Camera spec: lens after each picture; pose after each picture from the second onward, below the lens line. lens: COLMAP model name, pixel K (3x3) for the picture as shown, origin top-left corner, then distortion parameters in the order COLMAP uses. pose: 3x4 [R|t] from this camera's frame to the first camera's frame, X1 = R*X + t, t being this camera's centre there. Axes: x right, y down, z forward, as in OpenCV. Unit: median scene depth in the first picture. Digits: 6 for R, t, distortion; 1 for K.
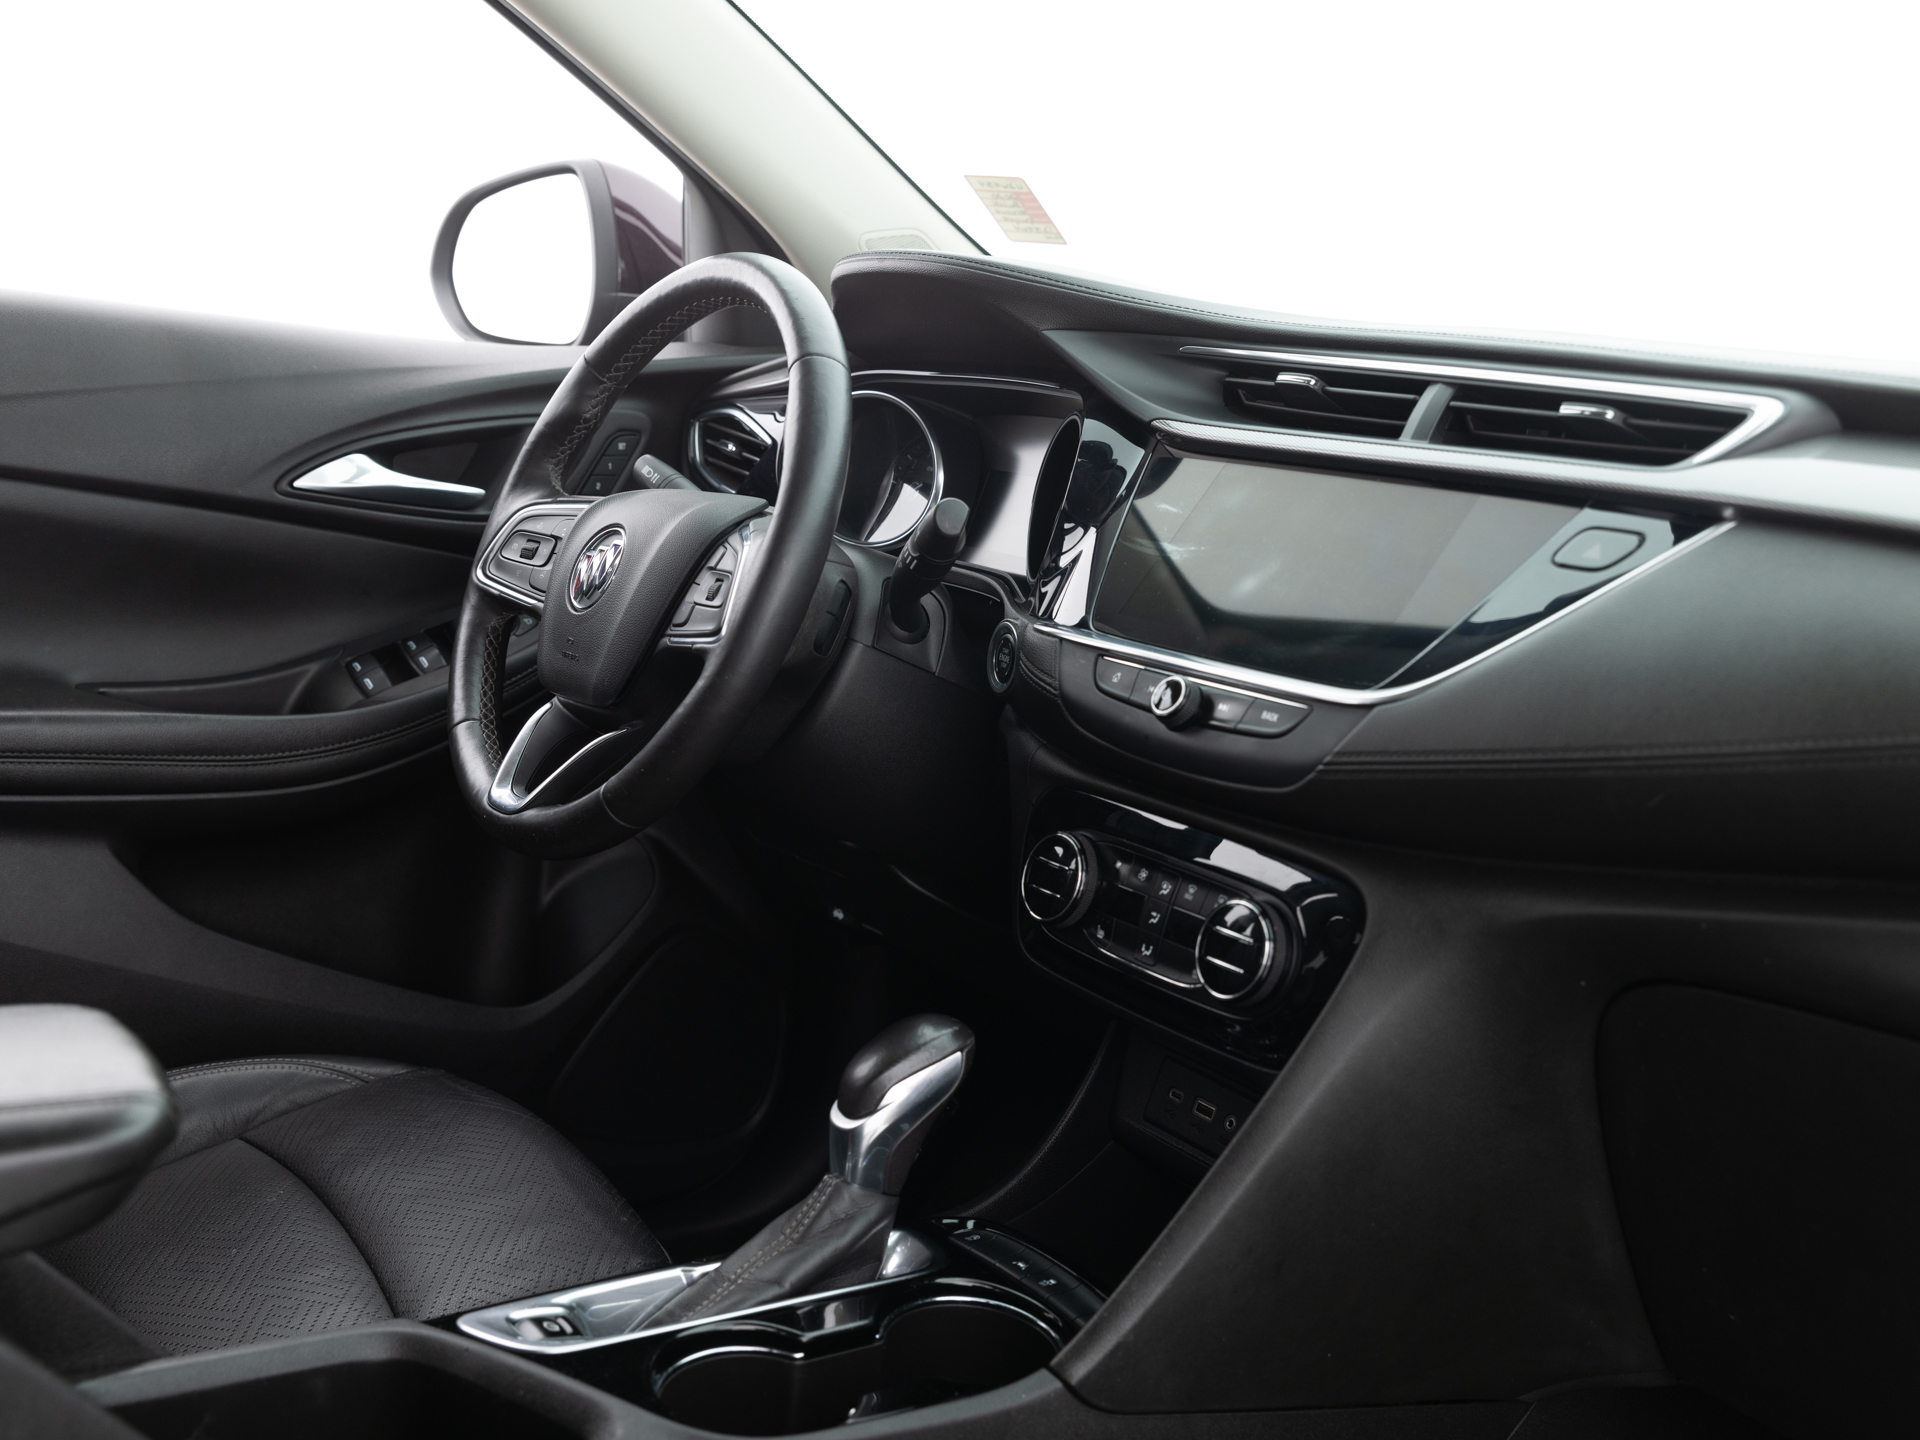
lens RADIAL K [[1918.3, 0, 944.4], [0, 1918.3, 711.1], [0, 0, 1]] dist [-0.000360, 0.000000]
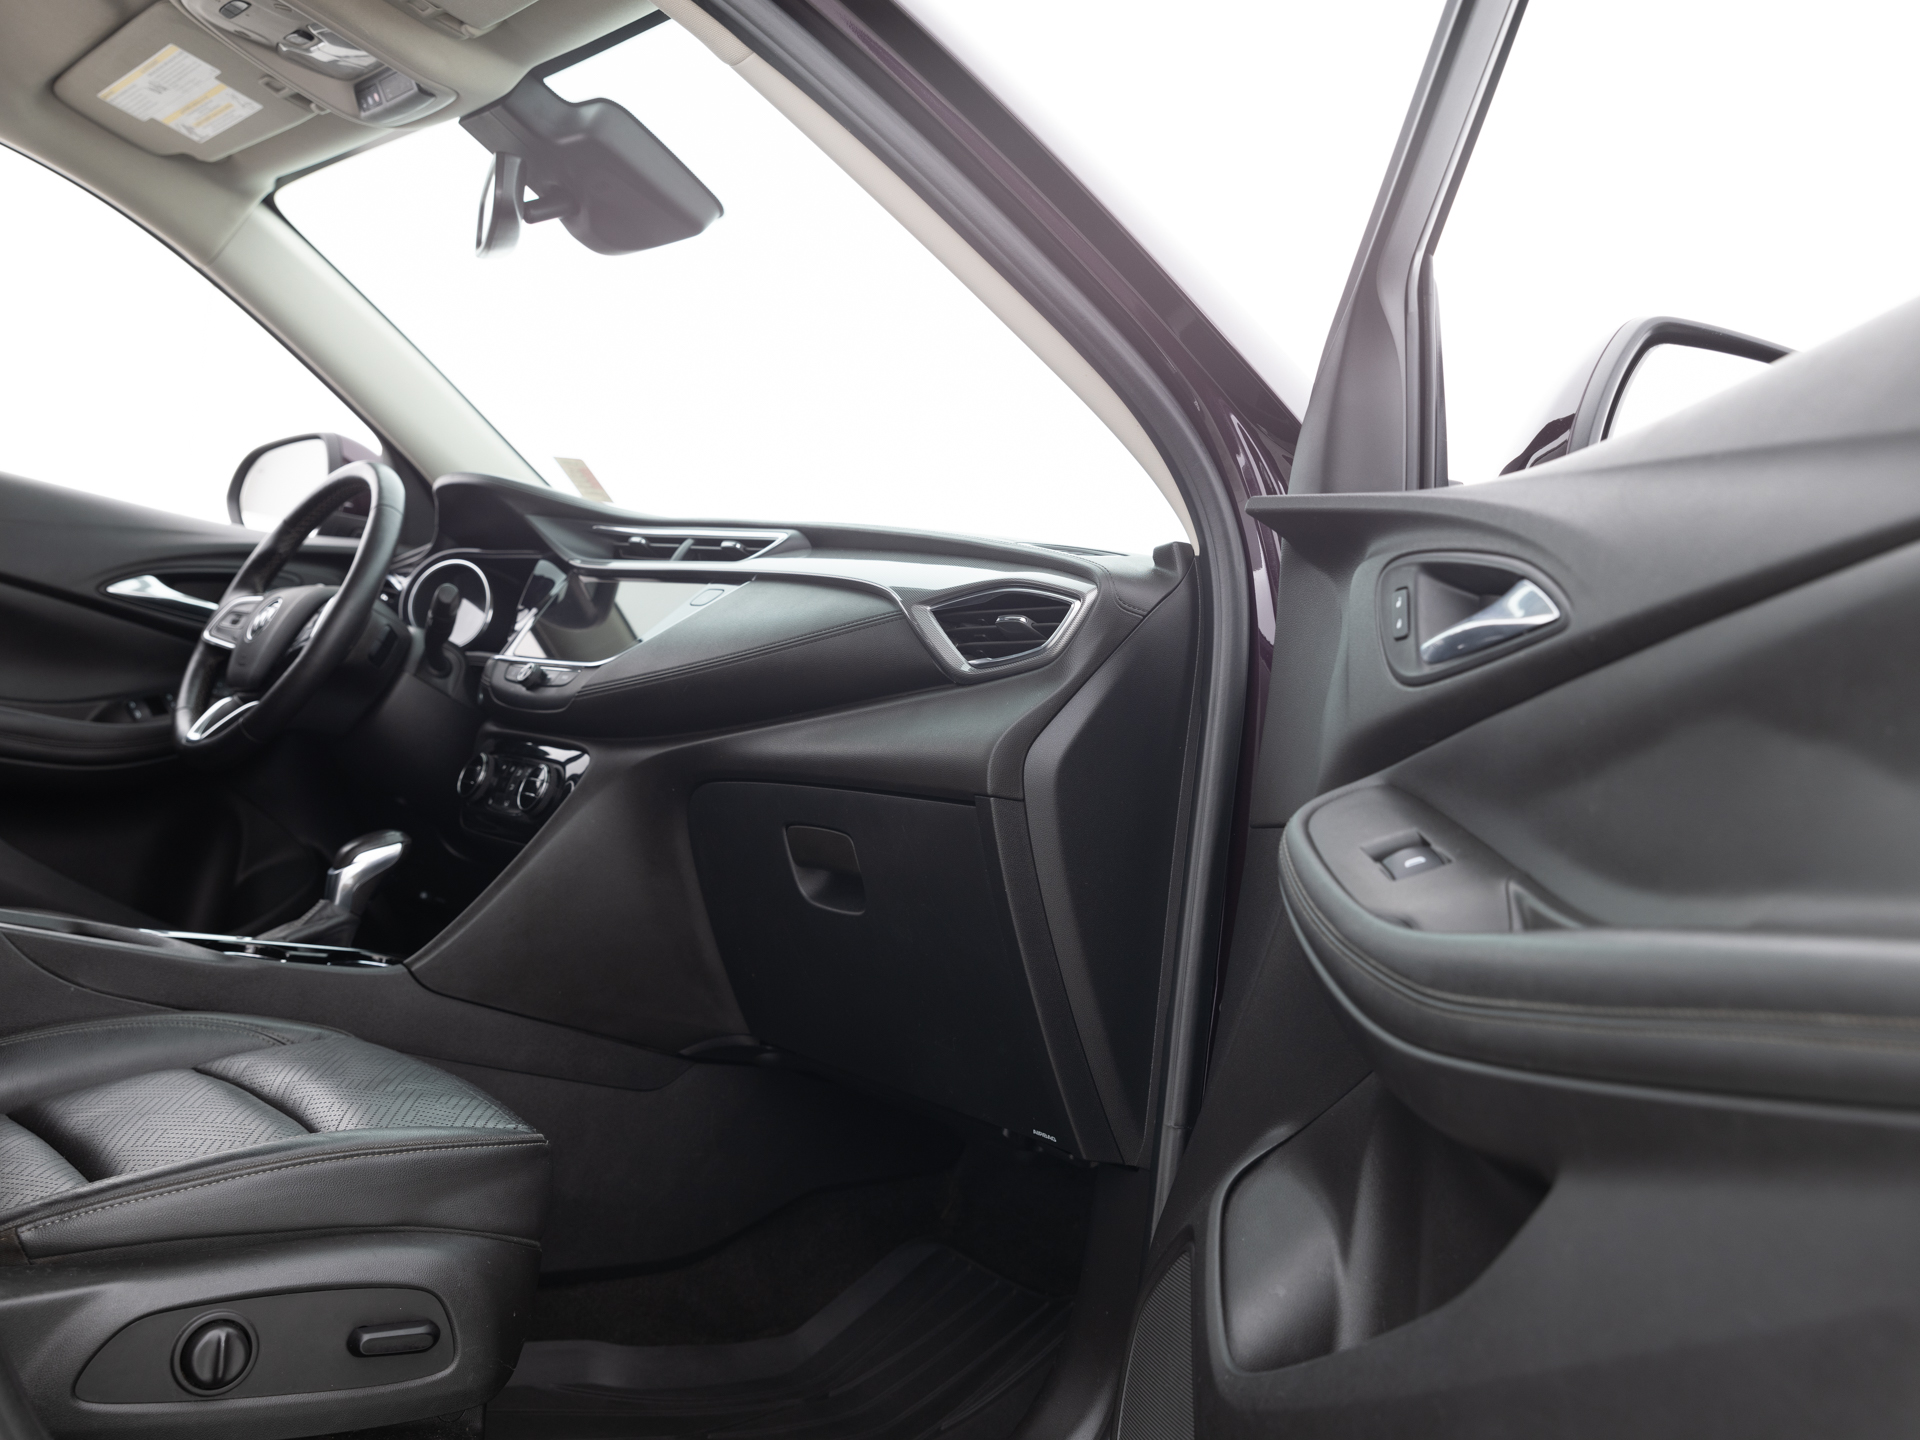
lens RADIAL K [[1918.3, 0, 967.7], [0, 1918.3, 735.7], [0, 0, 1]] dist [-0.000360, 0.000000]
pose [[0.995164, 0.076450, 0.061670, 0.374206], [-0.062829, 0.978066, -0.198595, 0.348279], [-0.075500, 0.193760, 0.978139, -0.798750]]
